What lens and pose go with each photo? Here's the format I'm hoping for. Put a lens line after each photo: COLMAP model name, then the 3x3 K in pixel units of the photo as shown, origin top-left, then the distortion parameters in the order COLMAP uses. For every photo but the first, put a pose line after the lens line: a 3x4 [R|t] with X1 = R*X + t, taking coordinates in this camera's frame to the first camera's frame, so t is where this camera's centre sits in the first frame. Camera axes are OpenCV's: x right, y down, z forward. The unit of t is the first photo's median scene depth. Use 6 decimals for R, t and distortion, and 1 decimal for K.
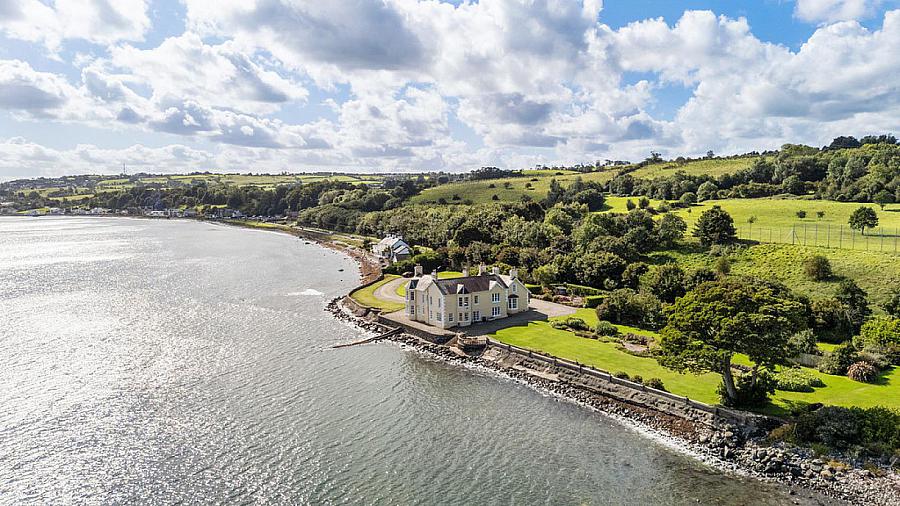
lens RADIAL K [[654.2, 0, 450.0], [0, 654.2, 253.0], [0, 0, 1]] dist [0.003825, -0.005942]
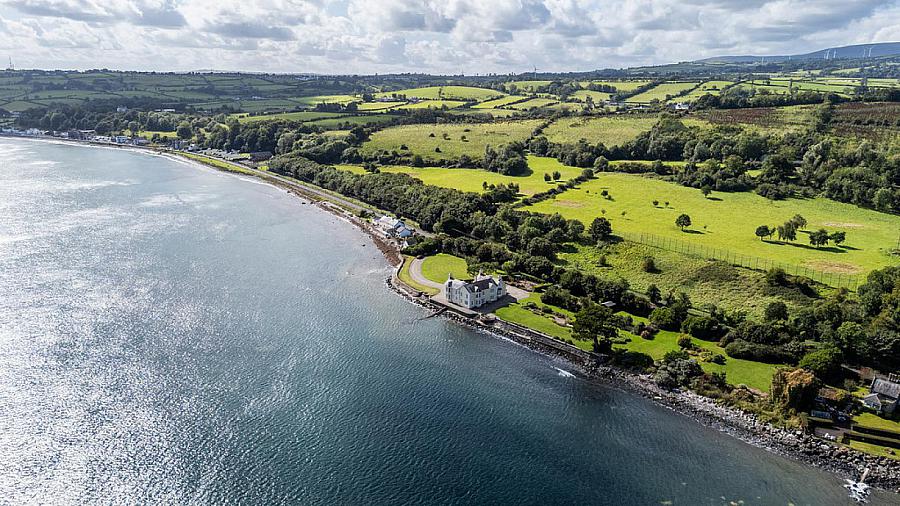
lens RADIAL K [[654.2, 0, 450.0], [0, 654.2, 253.0], [0, 0, 1]] dist [0.003825, -0.005942]
pose [[0.989562, -0.018013, 0.142978, -0.344603], [-0.005600, 0.986601, 0.163054, -0.376261], [-0.144000, -0.162153, 0.976202, -0.931973]]
